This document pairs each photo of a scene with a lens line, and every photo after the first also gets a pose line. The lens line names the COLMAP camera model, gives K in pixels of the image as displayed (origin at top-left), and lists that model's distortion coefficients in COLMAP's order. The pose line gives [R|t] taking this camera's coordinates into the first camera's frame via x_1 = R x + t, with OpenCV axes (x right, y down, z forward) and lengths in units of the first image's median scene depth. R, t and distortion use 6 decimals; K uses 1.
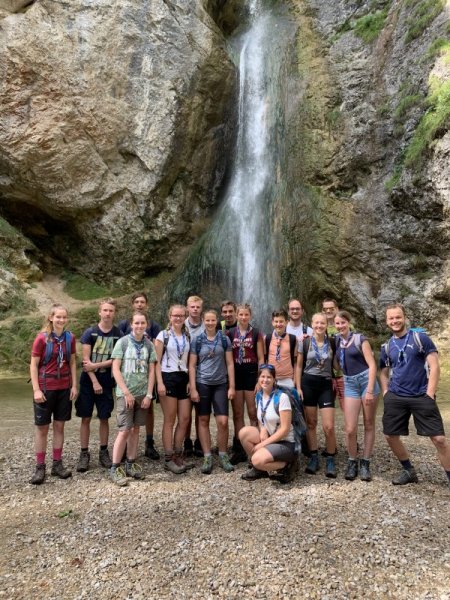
lens RADIAL K [[458.7, 0, 226.3], [0, 458.7, 295.3], [0, 0, 1]] dist [0.055626, -0.060627]
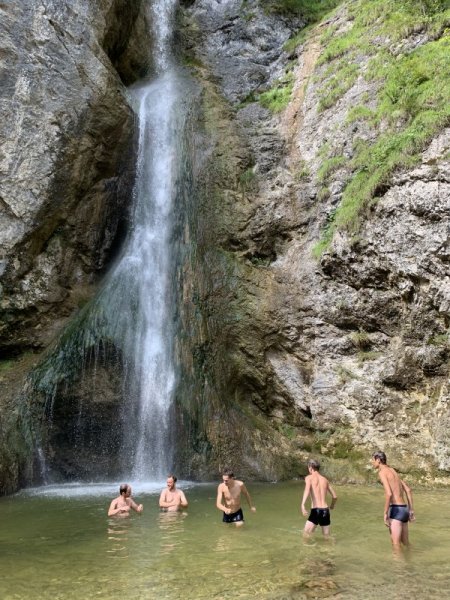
lens RADIAL K [[458.7, 0, 226.3], [0, 458.7, 295.3], [0, 0, 1]] dist [0.055626, -0.060627]
pose [[0.964211, 0.038976, 0.262254, -0.029563], [0.012694, 0.981215, -0.192498, 0.005234], [-0.264831, 0.188938, 0.945604, 0.221124]]
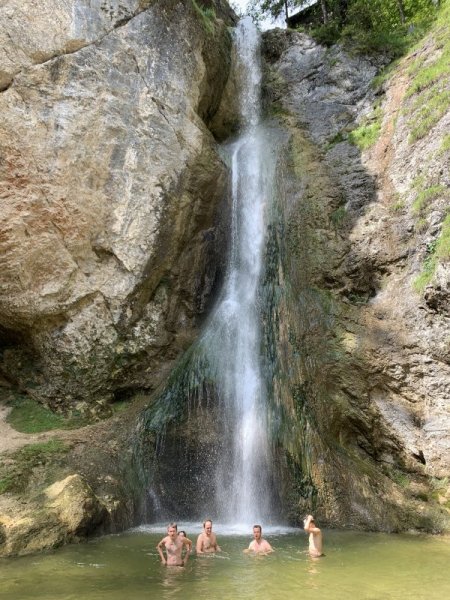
lens RADIAL K [[457.4, 0, 222.8], [0, 457.4, 292.7], [0, 0, 1]] dist [0.098406, -0.202203]
pose [[0.999184, 0.005061, 0.040068, -0.026999], [0.006400, 0.959739, -0.280819, 0.004740], [-0.039876, 0.280847, 0.958924, 0.201363]]
